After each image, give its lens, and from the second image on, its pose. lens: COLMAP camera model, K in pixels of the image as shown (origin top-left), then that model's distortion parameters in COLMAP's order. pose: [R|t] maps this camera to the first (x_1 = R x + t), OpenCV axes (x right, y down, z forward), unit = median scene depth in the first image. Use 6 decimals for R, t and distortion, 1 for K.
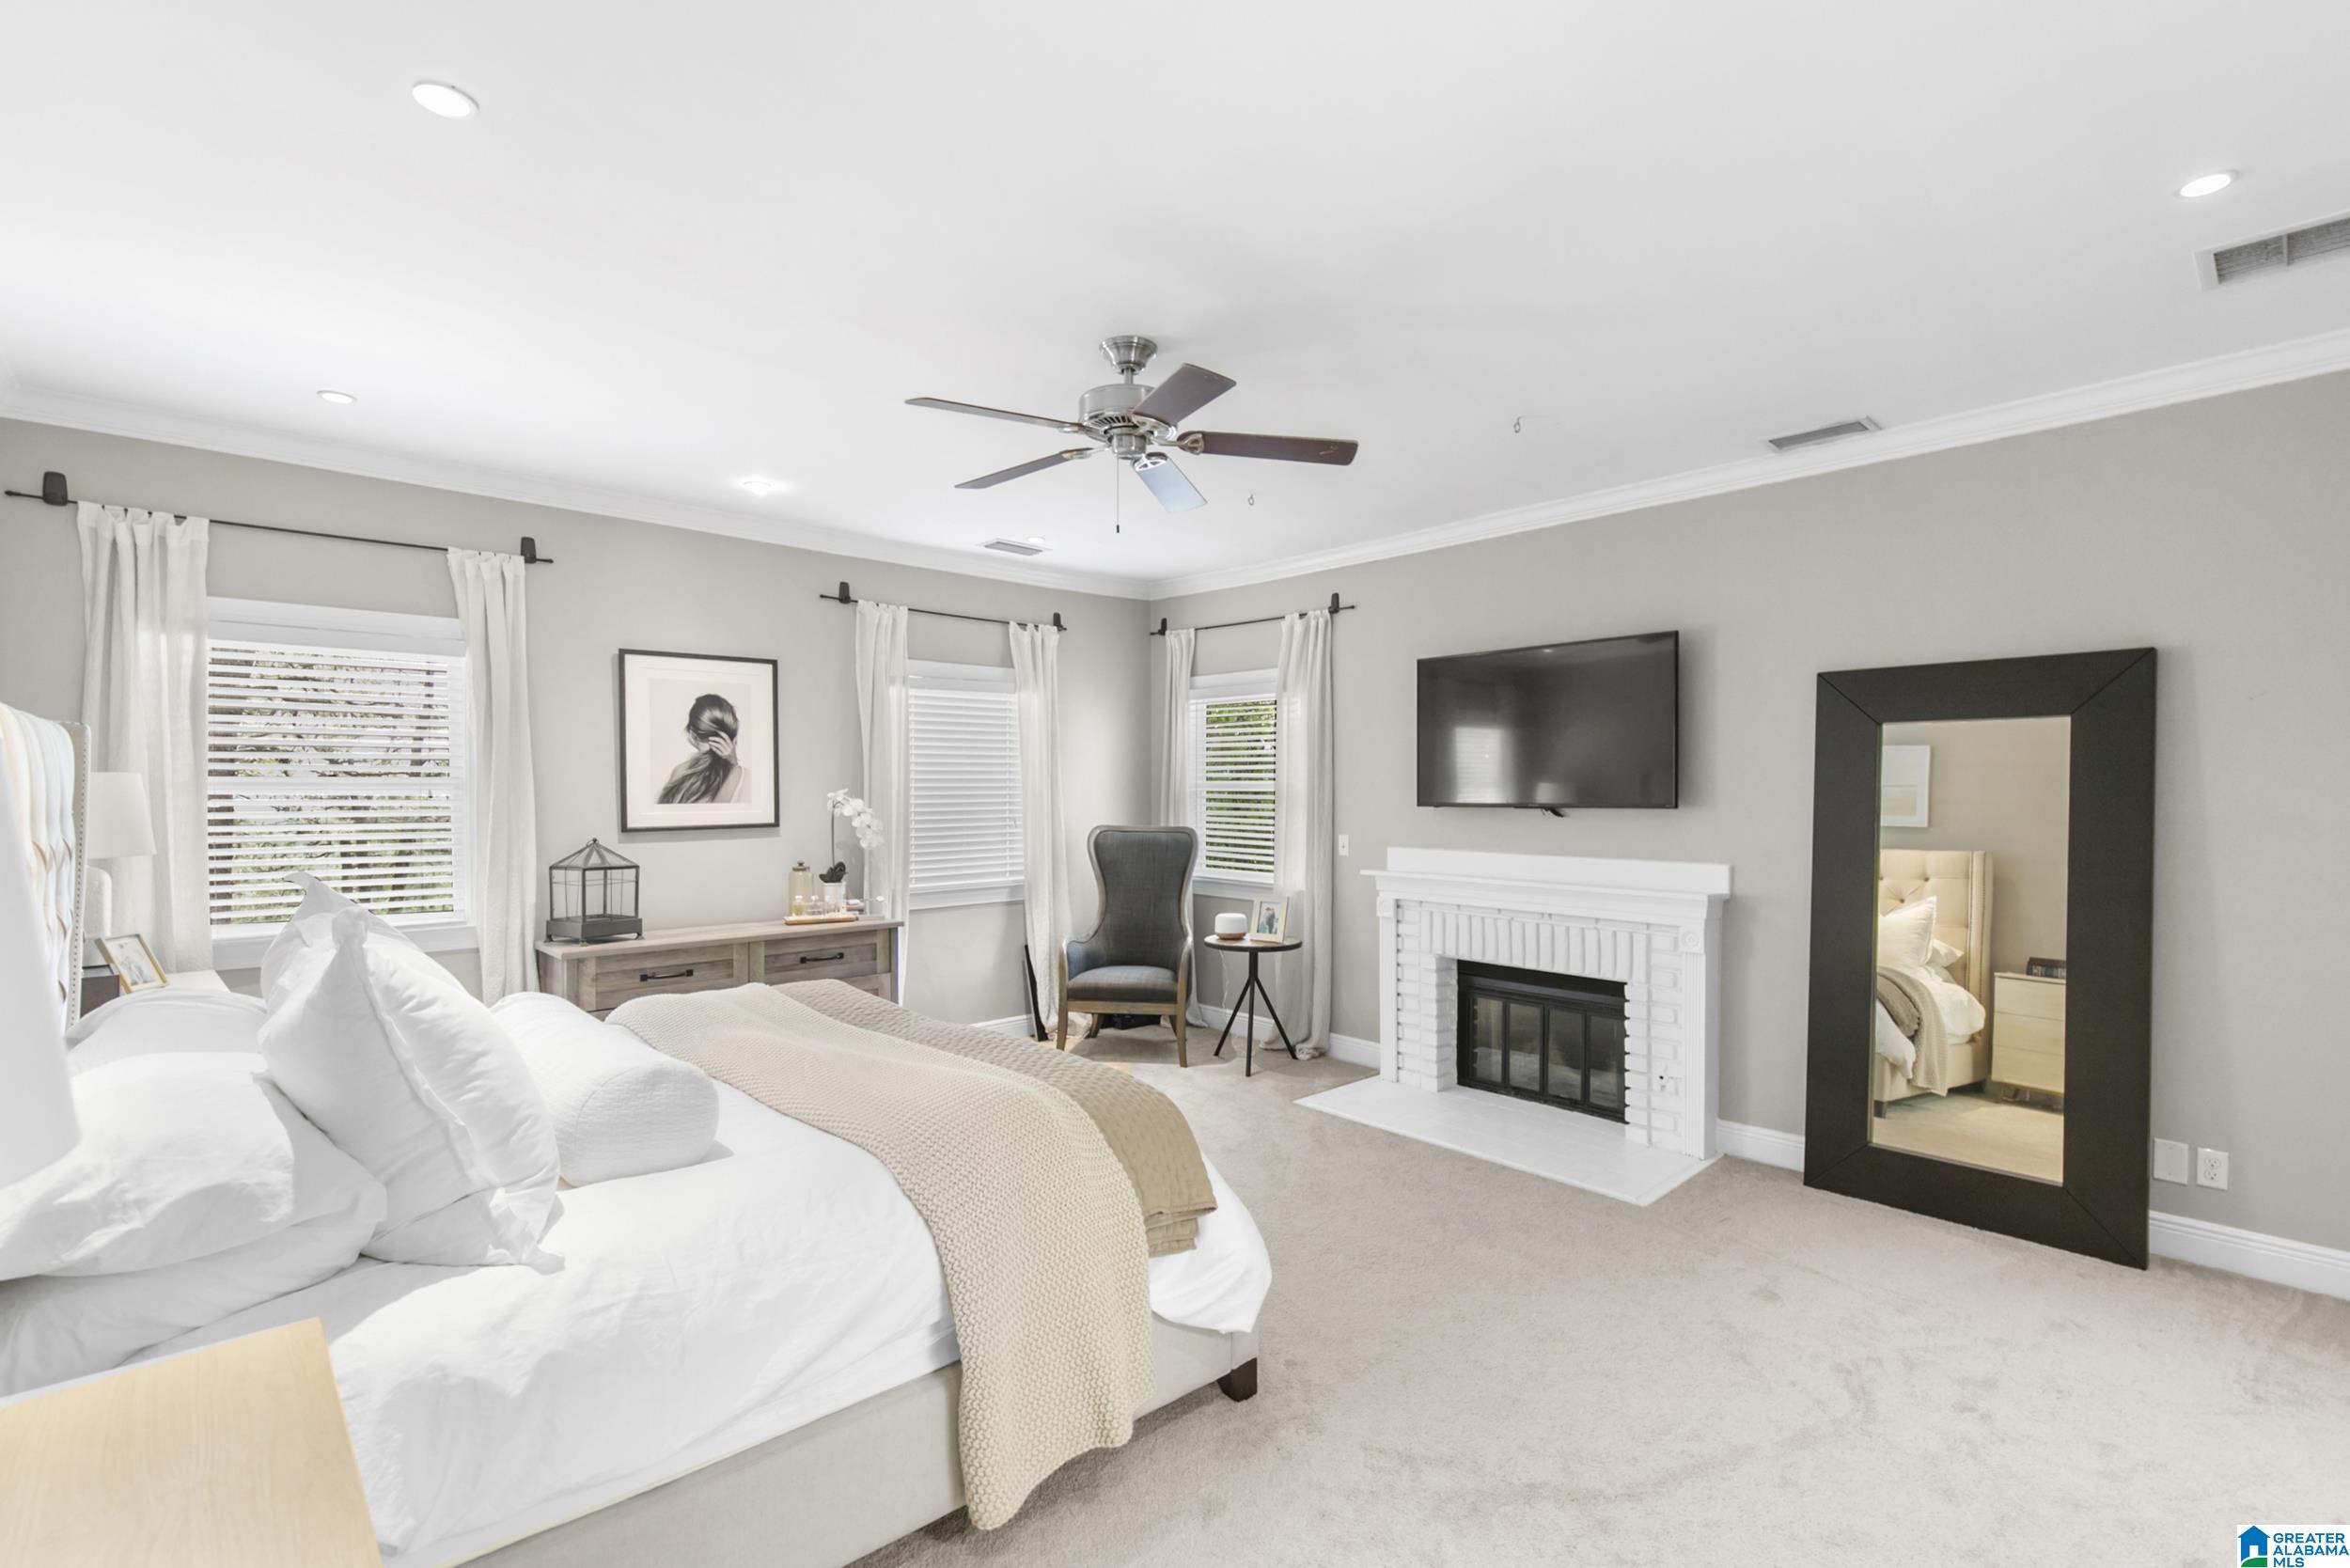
lens RADIAL K [[1090.4, 0, 1184.5], [0, 1090.4, 789.3], [0, 0, 1]] dist [0.016905, 0.000268]
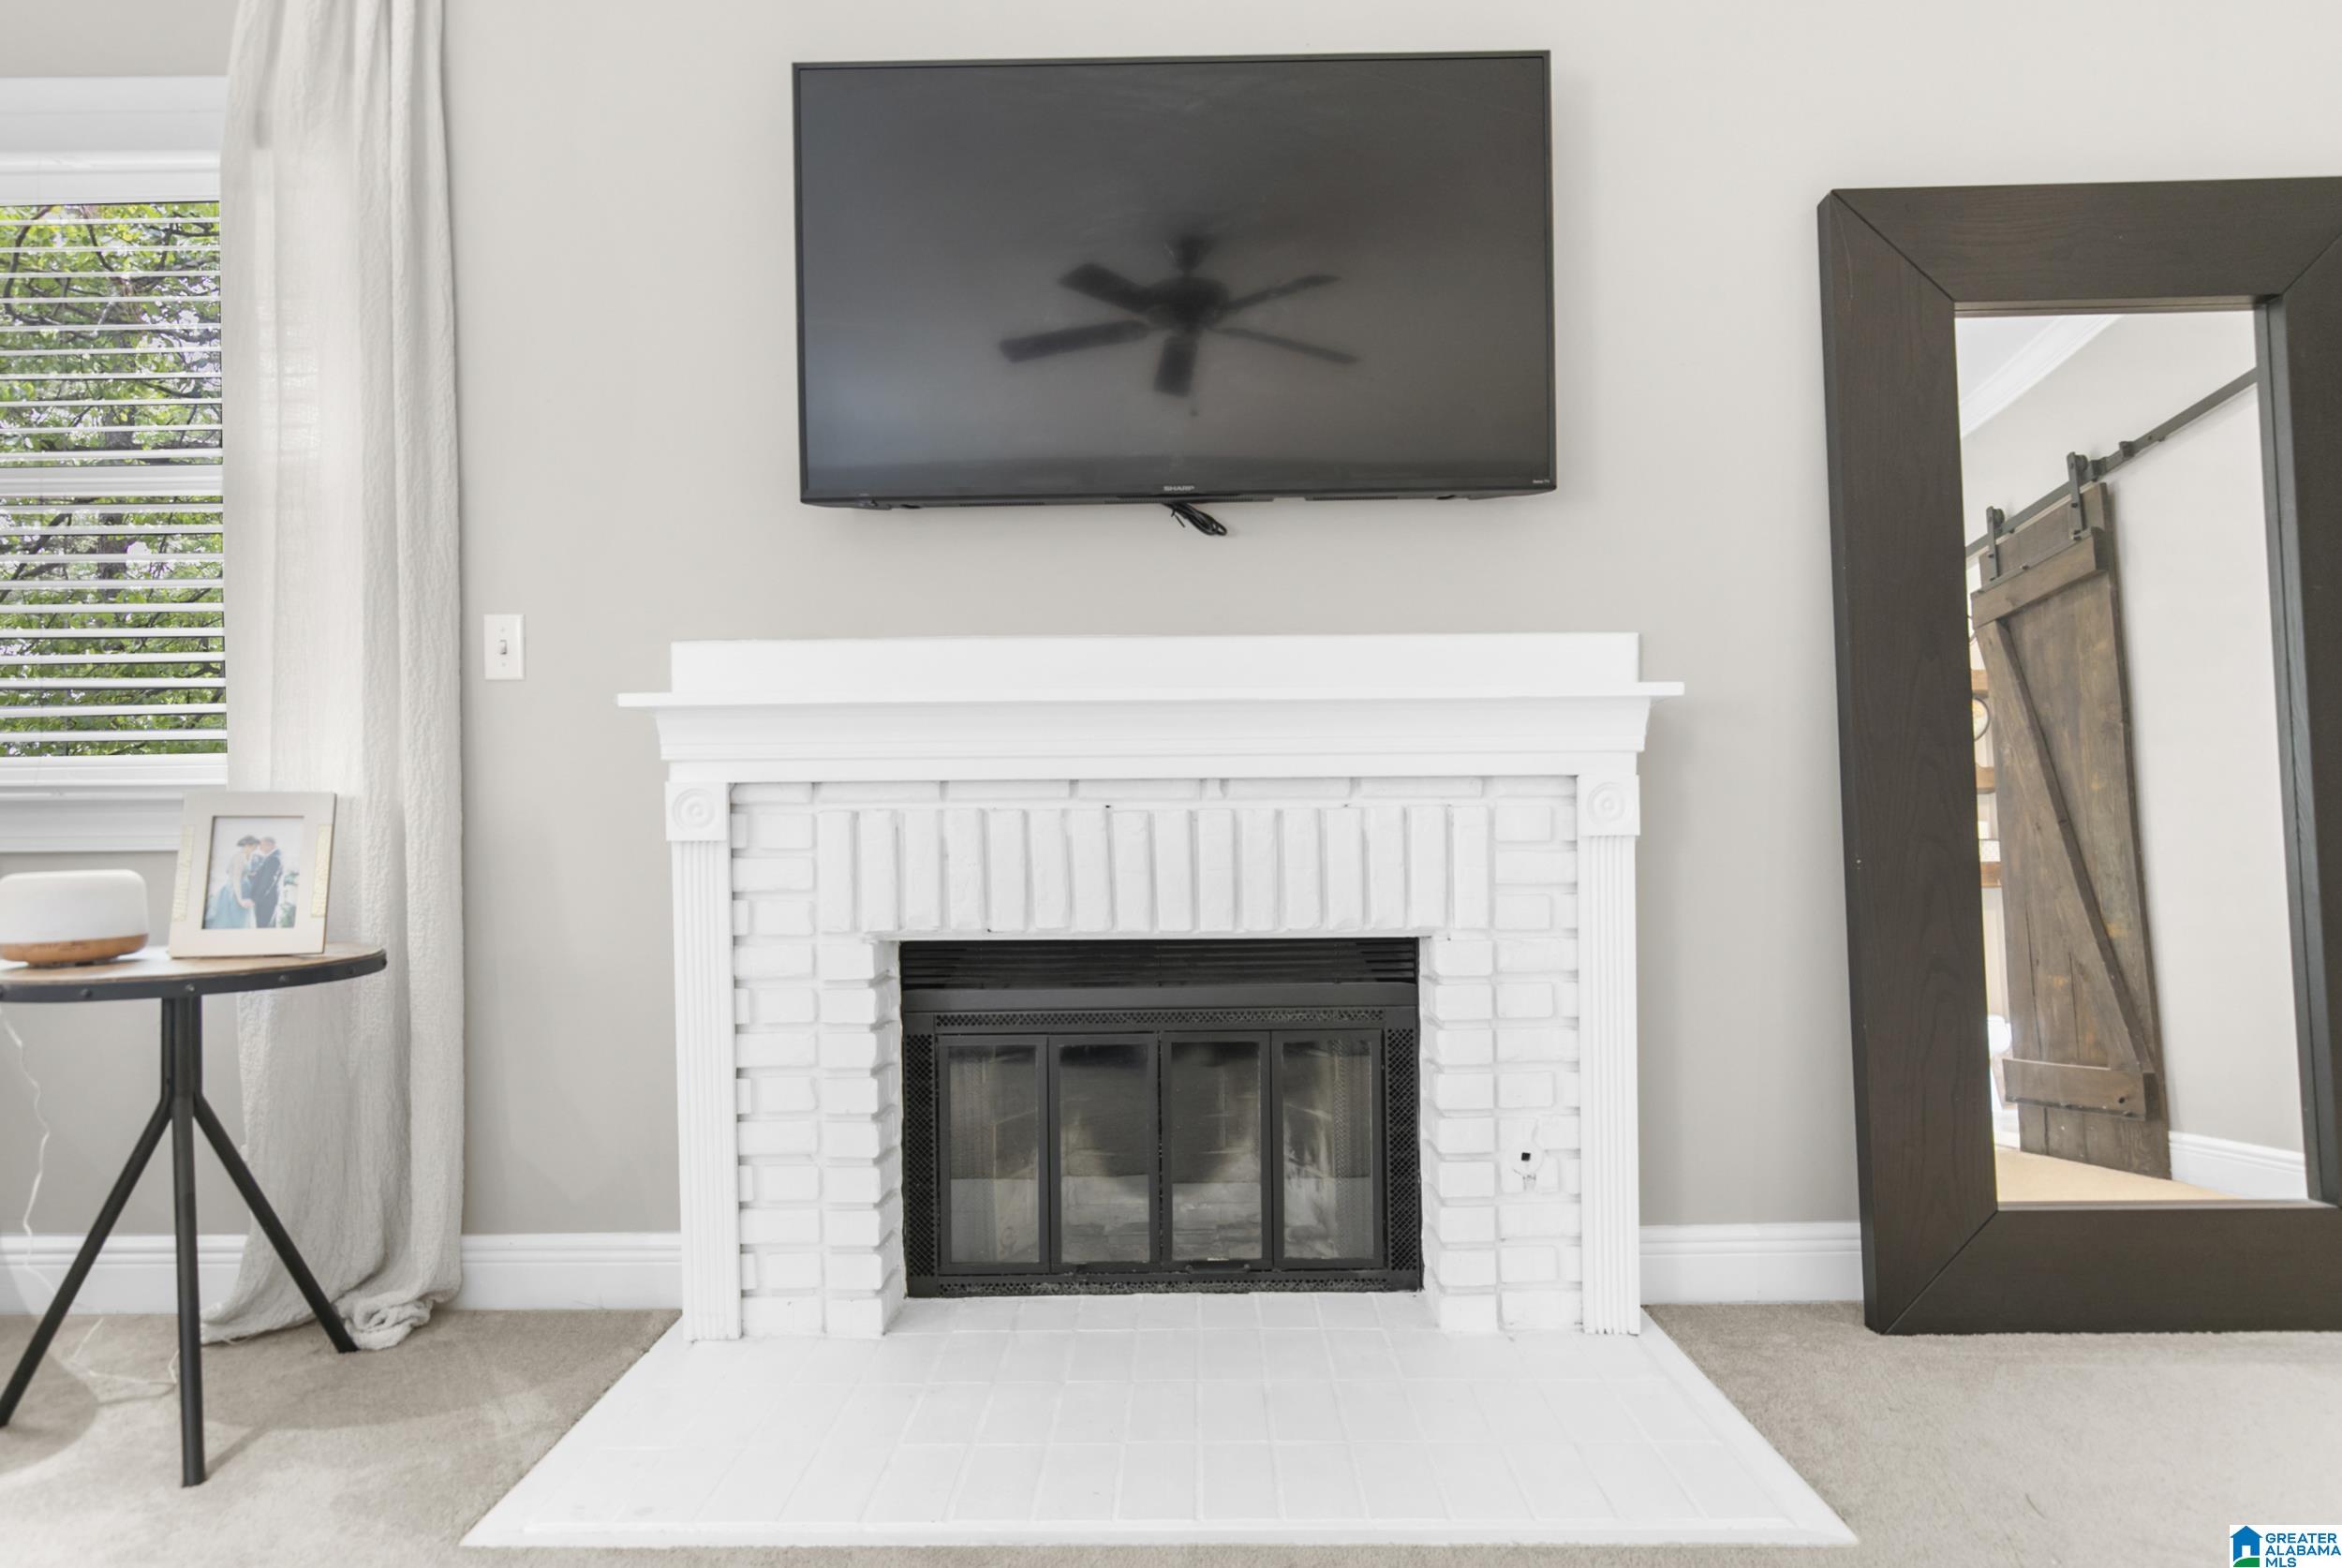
lens RADIAL K [[1402.5, 0, 1177.0], [0, 1402.5, 802.2], [0, 0, 1]] dist [-0.006408, 0.004269]
pose [[0.687894, -0.007852, 0.725768, -0.020522], [0.015338, 0.999875, -0.003720, 0.110417], [-0.725649, 0.013691, 0.687929, 0.613145]]
